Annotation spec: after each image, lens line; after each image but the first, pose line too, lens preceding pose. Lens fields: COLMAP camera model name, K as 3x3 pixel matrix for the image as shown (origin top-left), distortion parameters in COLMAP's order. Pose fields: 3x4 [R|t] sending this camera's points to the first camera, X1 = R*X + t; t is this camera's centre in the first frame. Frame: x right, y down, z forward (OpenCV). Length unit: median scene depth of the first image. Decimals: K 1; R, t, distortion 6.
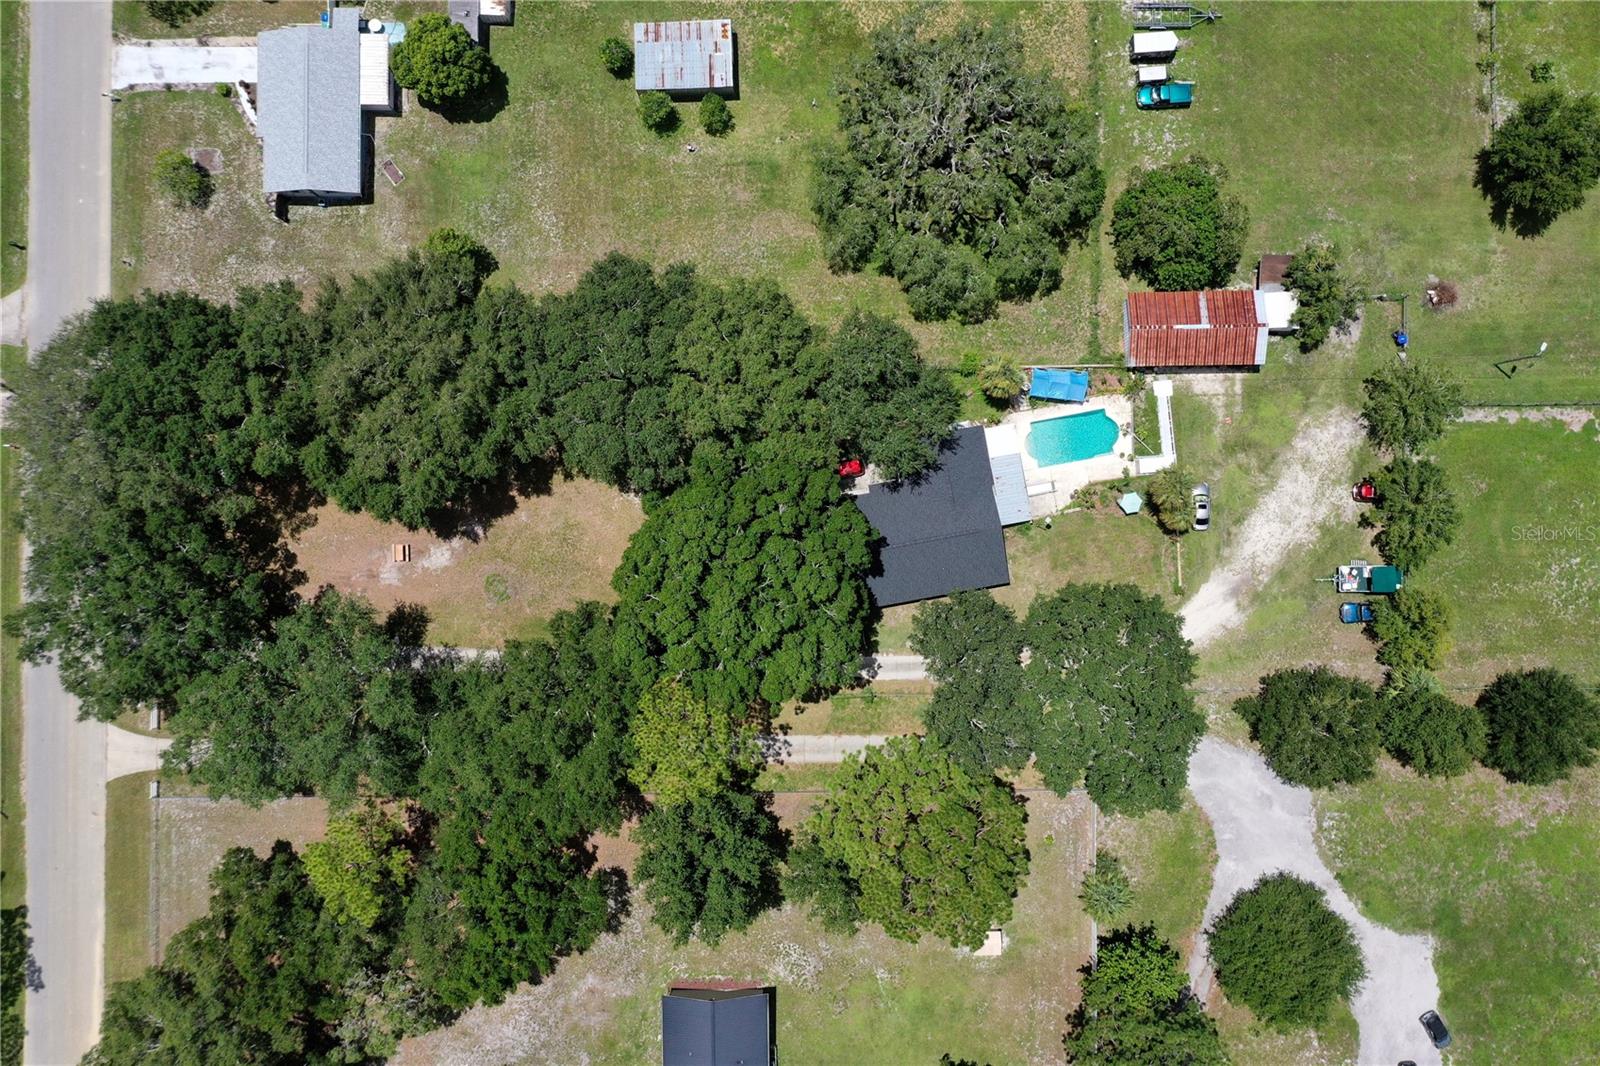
lens RADIAL K [[1252.3, 0, 802.5], [0, 1252.3, 536.0], [0, 0, 1]] dist [-0.006786, 0.000439]
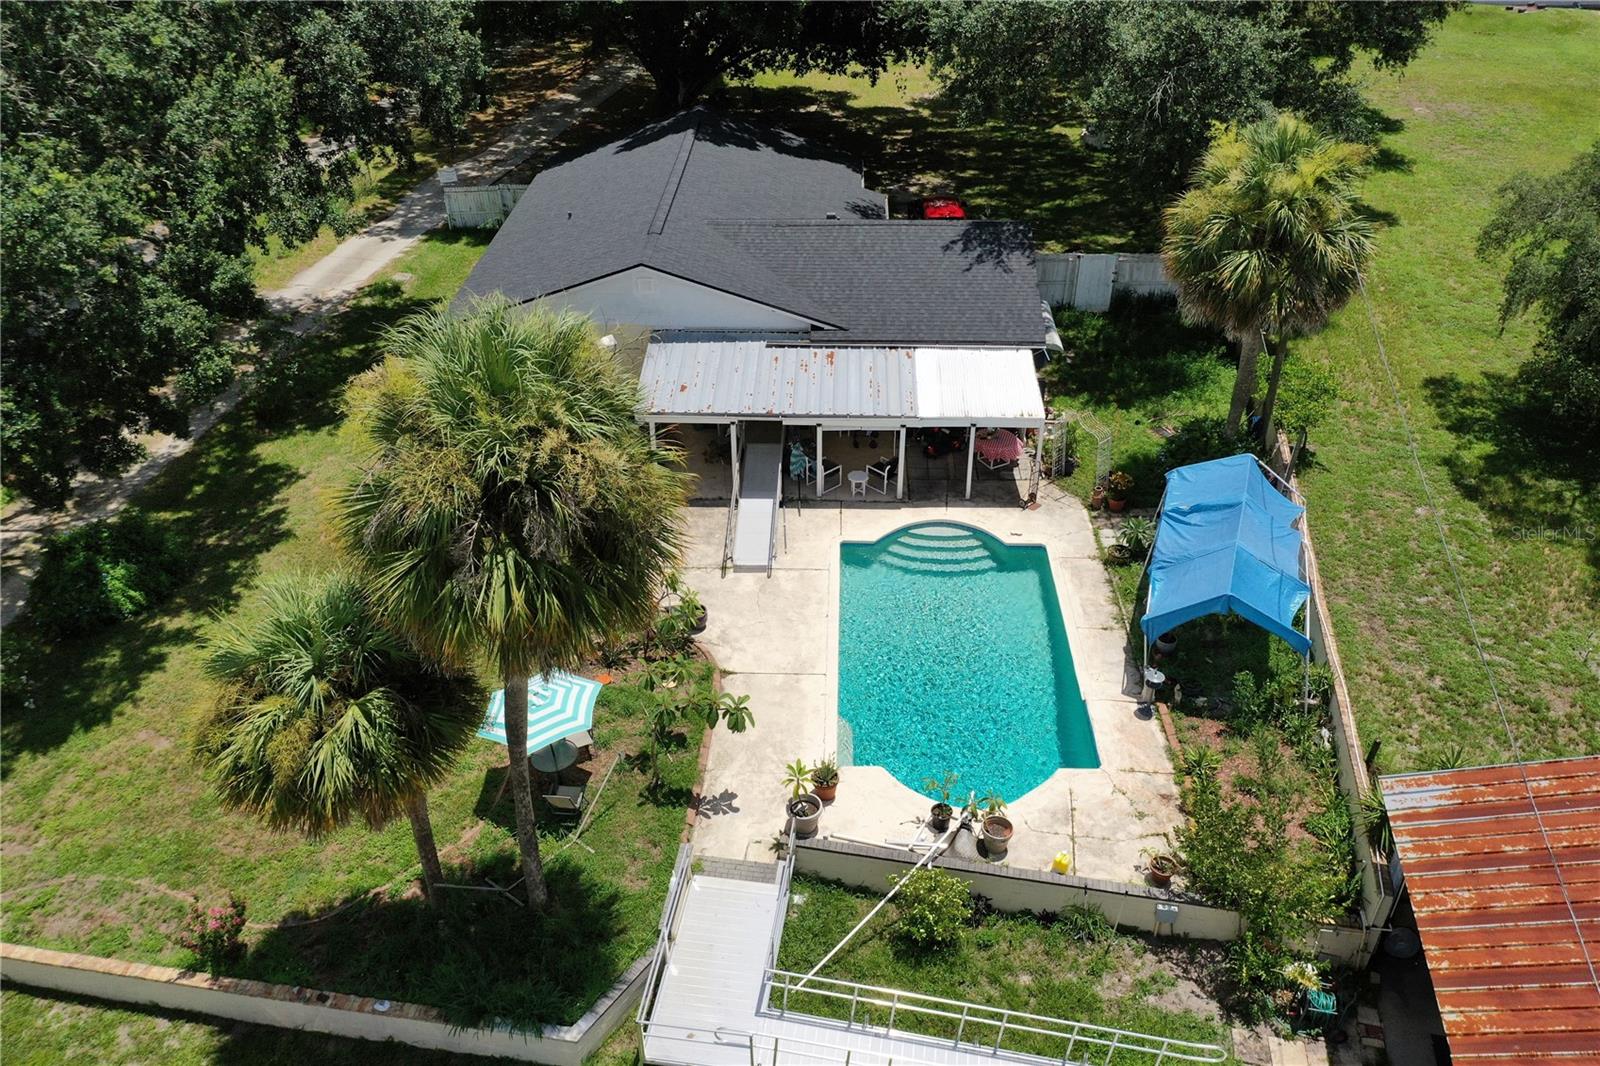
lens RADIAL K [[1252.3, 0, 795.2], [0, 1252.3, 535.0], [0, 0, 1]] dist [-0.006786, 0.000439]
pose [[-0.217218, 0.547835, -0.807894, 0.375847], [-0.975896, -0.104041, 0.191838, -0.089945], [0.021041, 0.830092, 0.557230, 0.872161]]
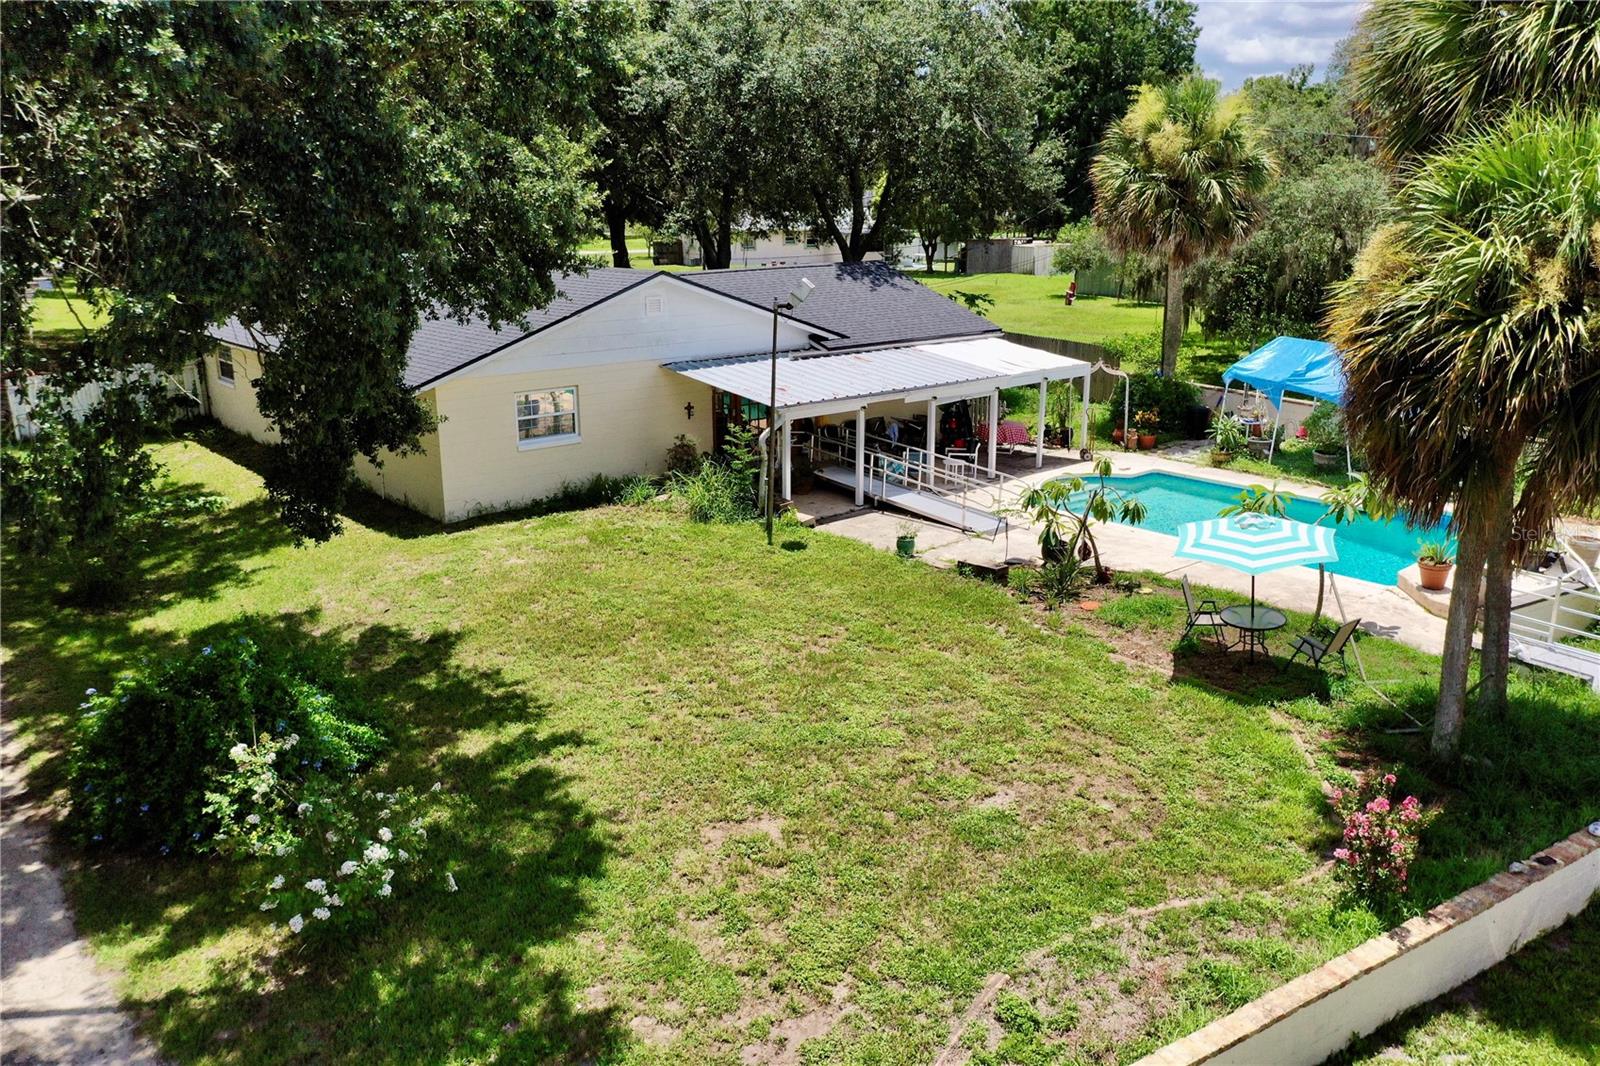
lens RADIAL K [[1252.3, 0, 798.8], [0, 1252.3, 532.4], [0, 0, 1]] dist [-0.006786, 0.000439]
pose [[0.481922, 0.254339, -0.838488, 0.344349], [-0.876158, 0.150729, -0.457852, 0.073492], [0.009935, 0.955297, 0.295481, 0.945900]]
